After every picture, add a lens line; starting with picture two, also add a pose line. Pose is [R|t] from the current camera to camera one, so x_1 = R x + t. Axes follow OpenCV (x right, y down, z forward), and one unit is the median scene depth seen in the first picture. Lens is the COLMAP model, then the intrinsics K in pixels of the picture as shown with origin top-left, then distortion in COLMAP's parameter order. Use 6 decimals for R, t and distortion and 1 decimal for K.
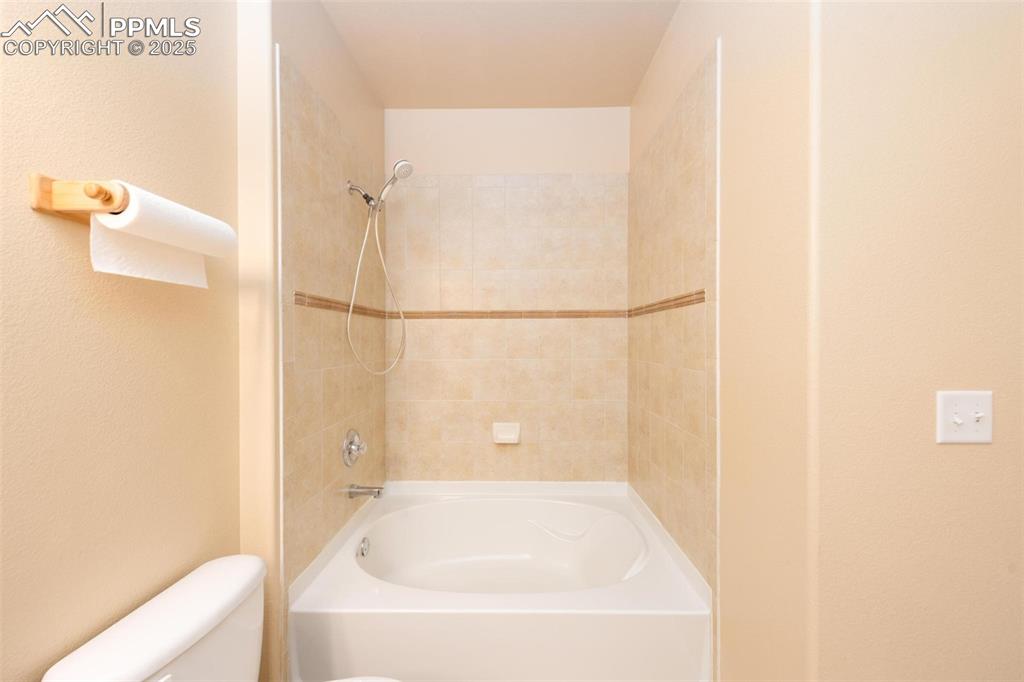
lens RADIAL K [[400.4, 0, 510.3], [0, 400.4, 343.9], [0, 0, 1]] dist [-0.001512, -0.000520]
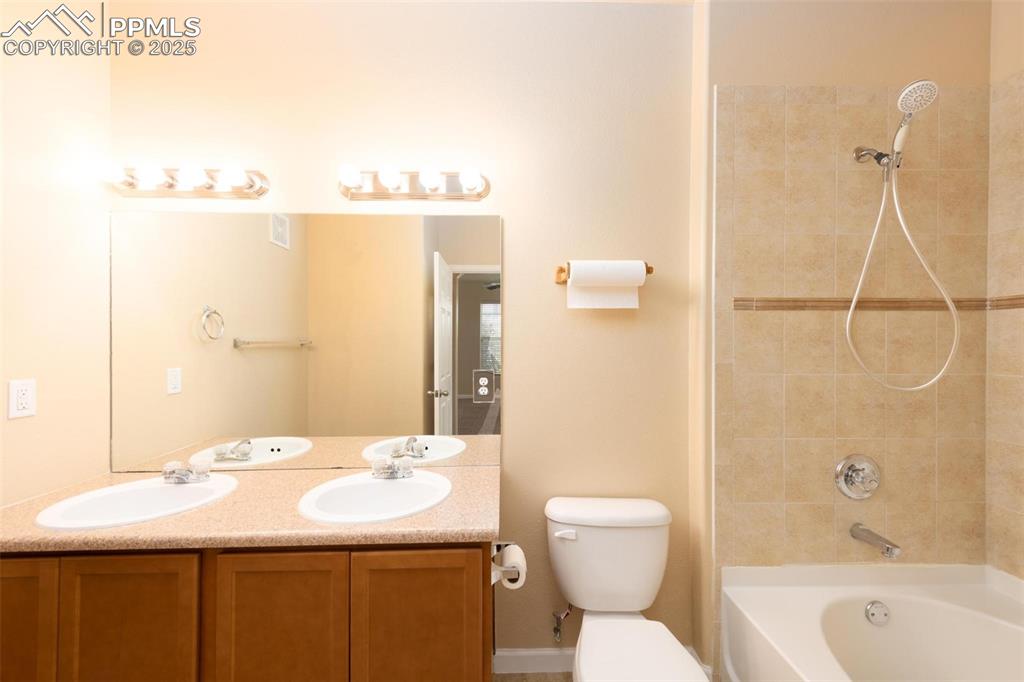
lens RADIAL K [[400.4, 0, 510.3], [0, 400.4, 343.9], [0, 0, 1]] dist [-0.001512, -0.000520]
pose [[0.033170, 0.010358, -0.999396, 0.490679], [-0.009145, 0.999908, 0.010060, -0.013029], [0.999408, 0.008806, 0.033261, 0.349219]]
